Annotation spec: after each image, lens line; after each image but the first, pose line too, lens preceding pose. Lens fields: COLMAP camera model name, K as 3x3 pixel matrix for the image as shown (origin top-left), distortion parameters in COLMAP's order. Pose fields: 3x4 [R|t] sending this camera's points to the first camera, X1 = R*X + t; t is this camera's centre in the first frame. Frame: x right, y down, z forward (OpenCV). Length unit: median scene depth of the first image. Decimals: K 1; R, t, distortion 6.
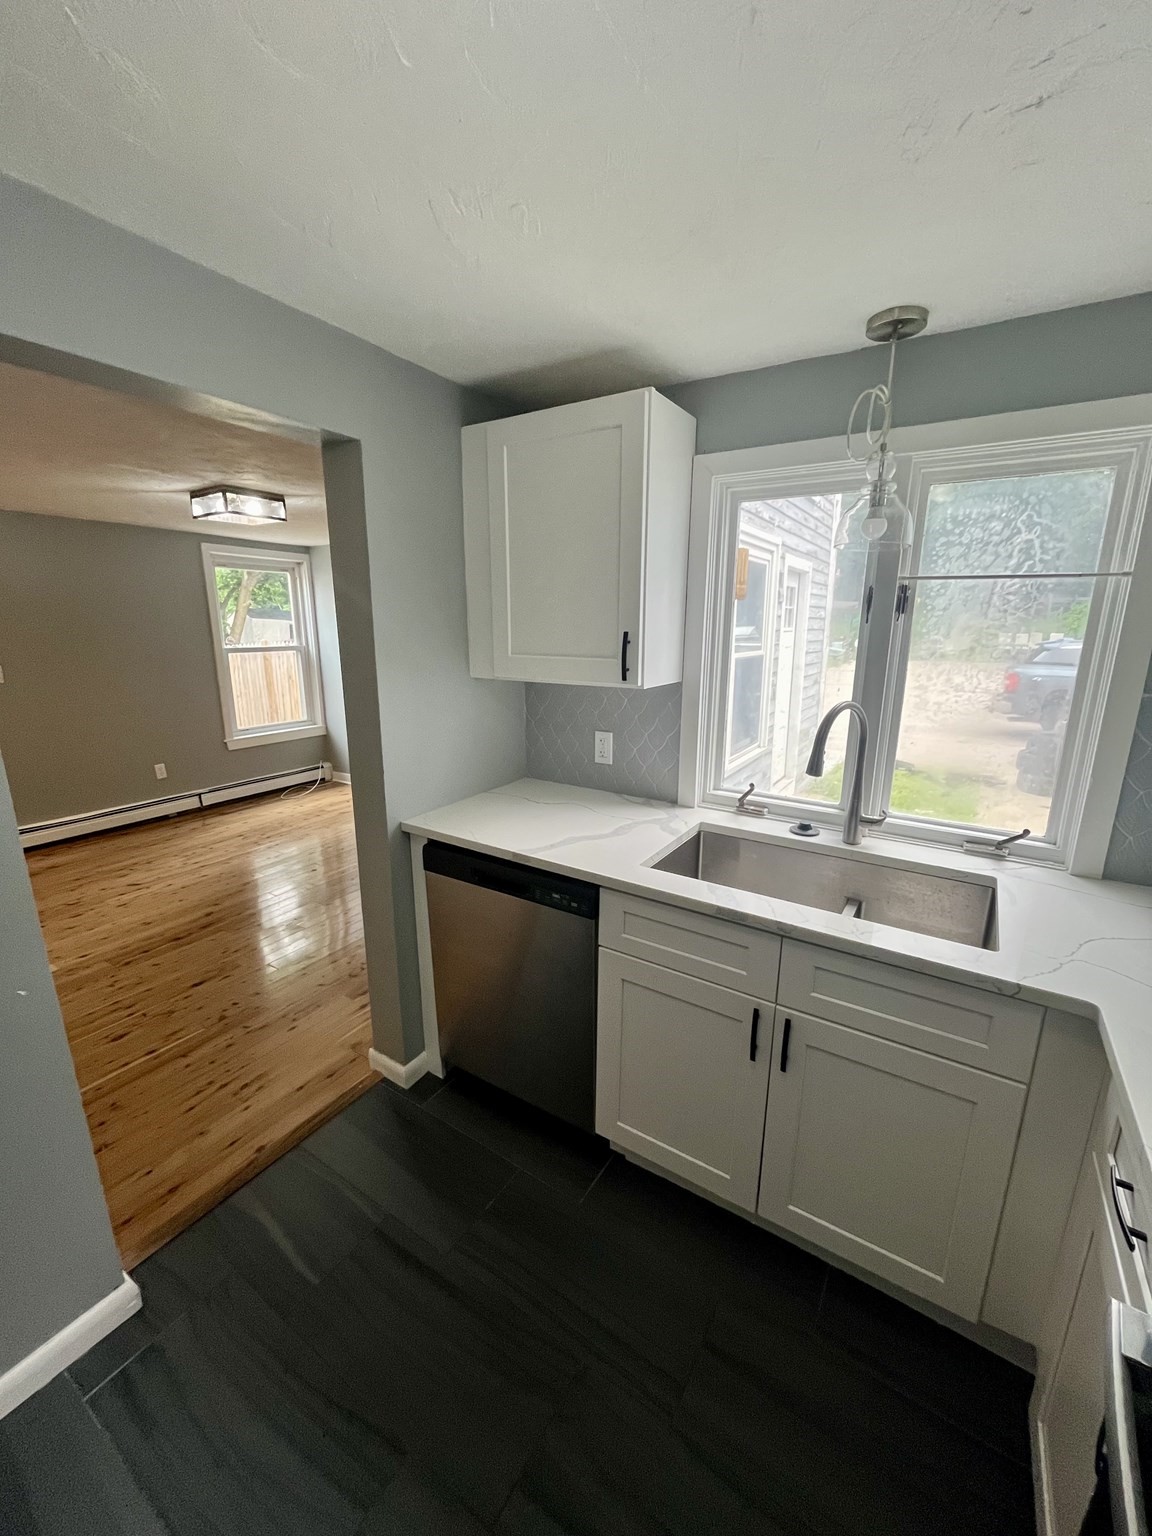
lens RADIAL K [[617.7, 0, 578.1], [0, 617.7, 771.0], [0, 0, 1]] dist [-0.001323, 0.000344]
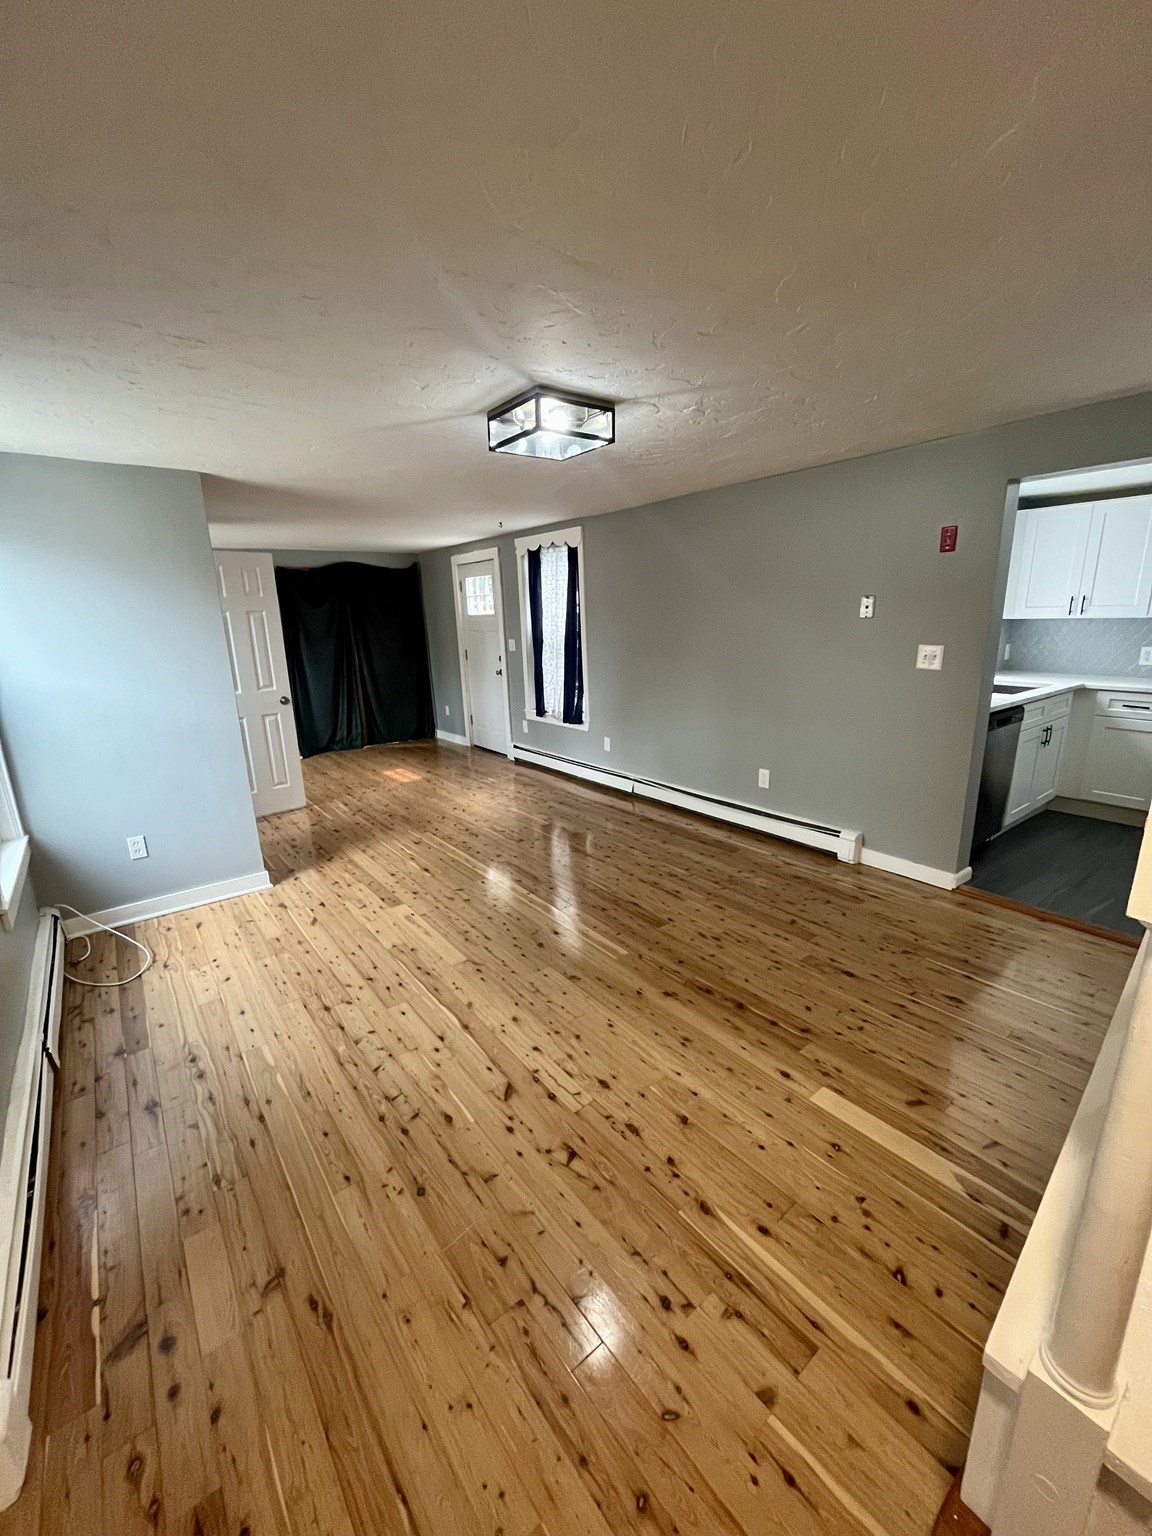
lens RADIAL K [[617.7, 0, 577.9], [0, 617.7, 770.9], [0, 0, 1]] dist [-0.001323, 0.000344]
pose [[0.340726, -0.247906, 0.906889, -0.998059], [0.252328, 0.953332, 0.165800, -0.136153], [-0.905669, 0.172341, 0.387378, 0.623105]]
